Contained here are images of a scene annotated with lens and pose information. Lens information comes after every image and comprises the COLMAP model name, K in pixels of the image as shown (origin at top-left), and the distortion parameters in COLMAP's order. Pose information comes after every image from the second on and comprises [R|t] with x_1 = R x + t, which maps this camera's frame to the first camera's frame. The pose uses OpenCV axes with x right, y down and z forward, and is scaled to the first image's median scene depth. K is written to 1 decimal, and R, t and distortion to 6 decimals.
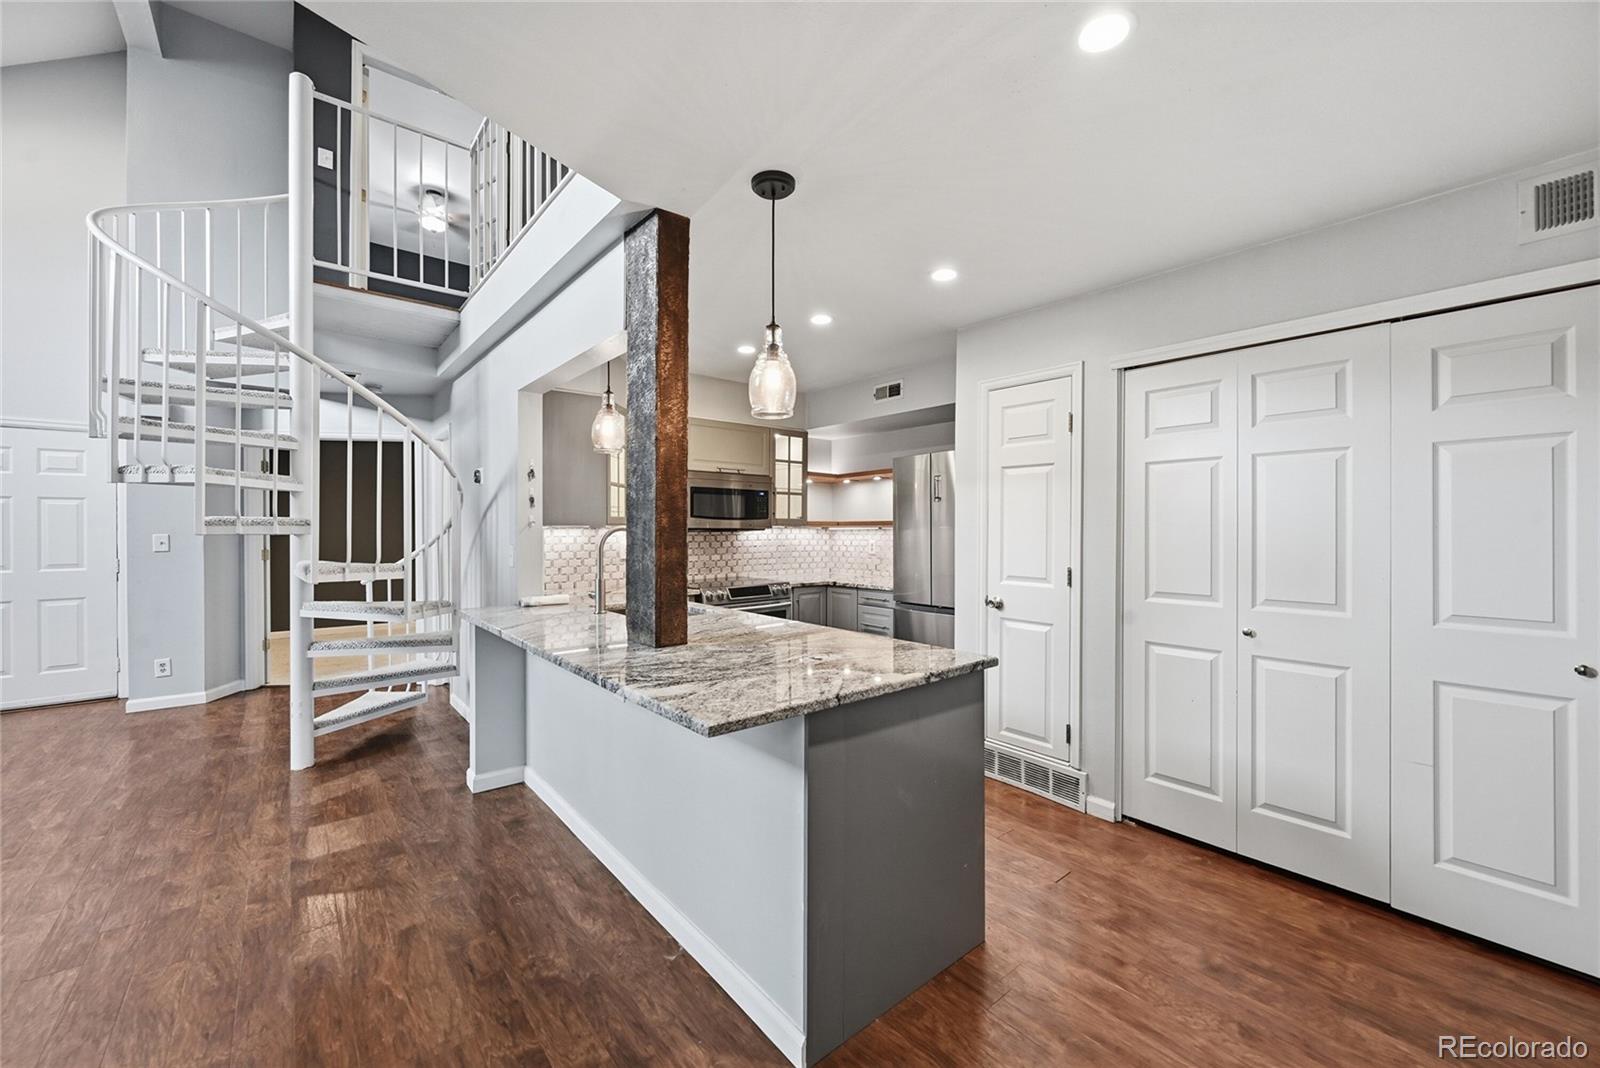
lens RADIAL K [[627.2, 0, 799.1], [0, 627.2, 530.4], [0, 0, 1]] dist [0.000092, -0.000024]
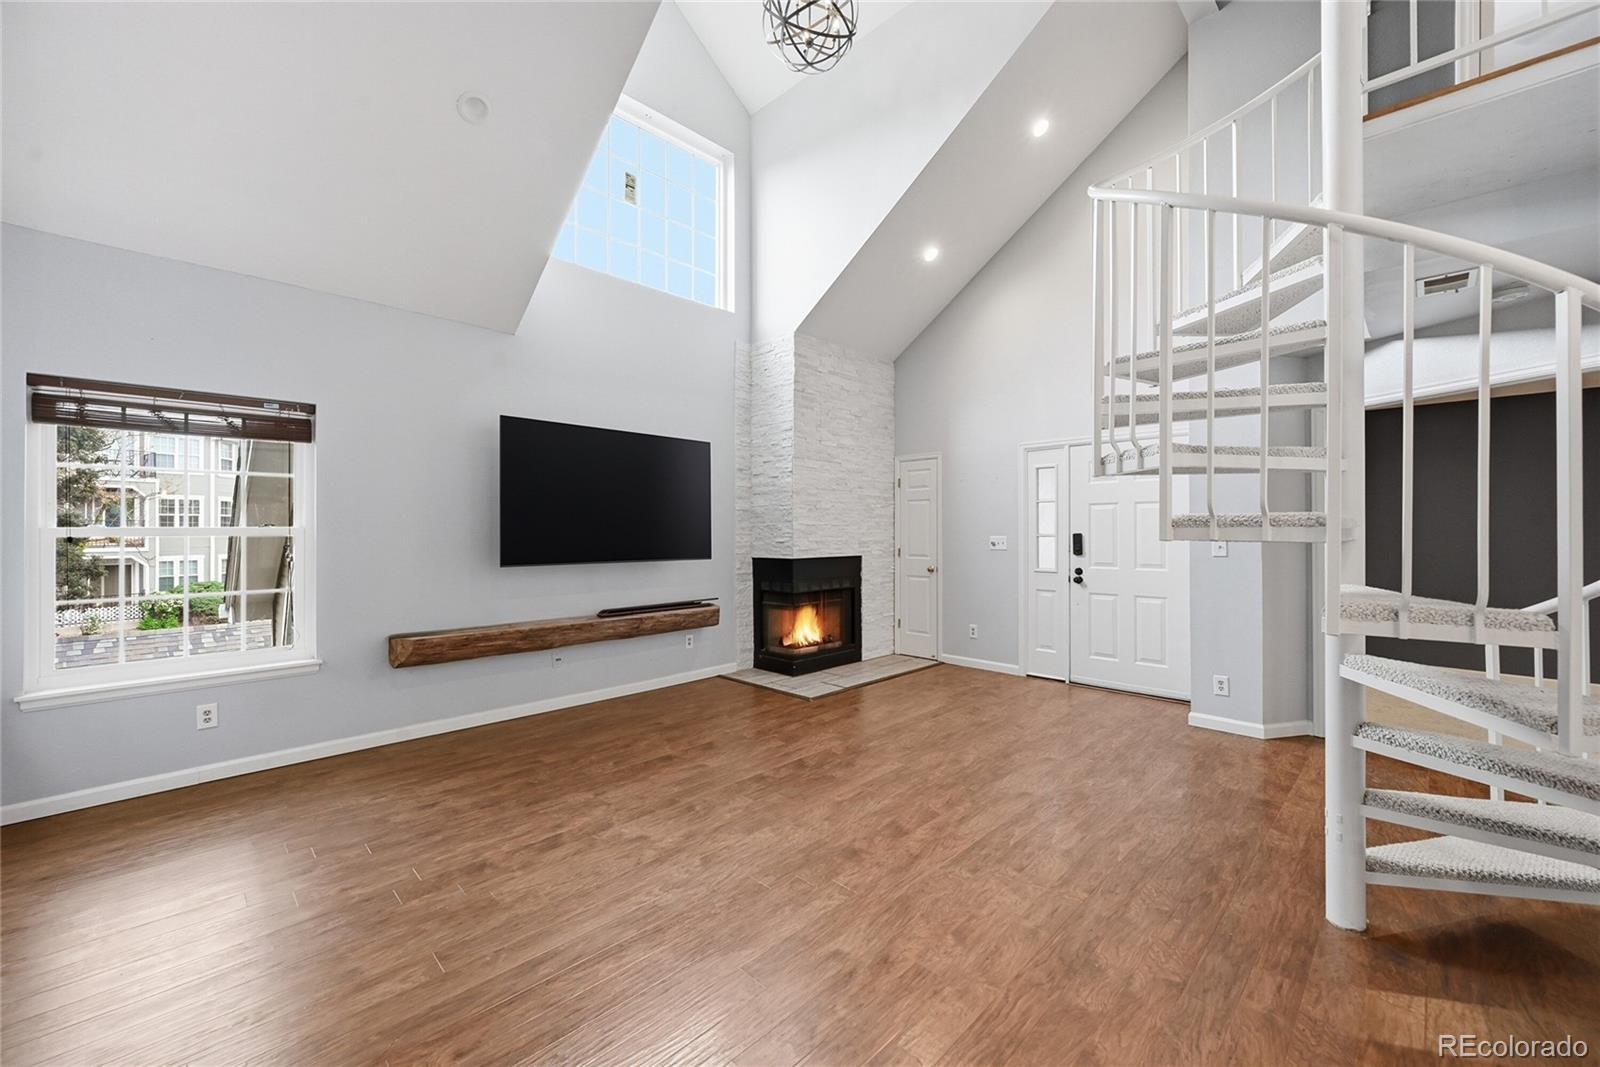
lens RADIAL K [[627.2, 0, 799.1], [0, 627.2, 529.9], [0, 0, 1]] dist [0.000092, -0.000024]
pose [[0.096378, -0.001340, -0.995344, -0.180778], [-0.000234, 0.999999, -0.001369, -0.002253], [0.995345, 0.000365, 0.096377, 0.316056]]
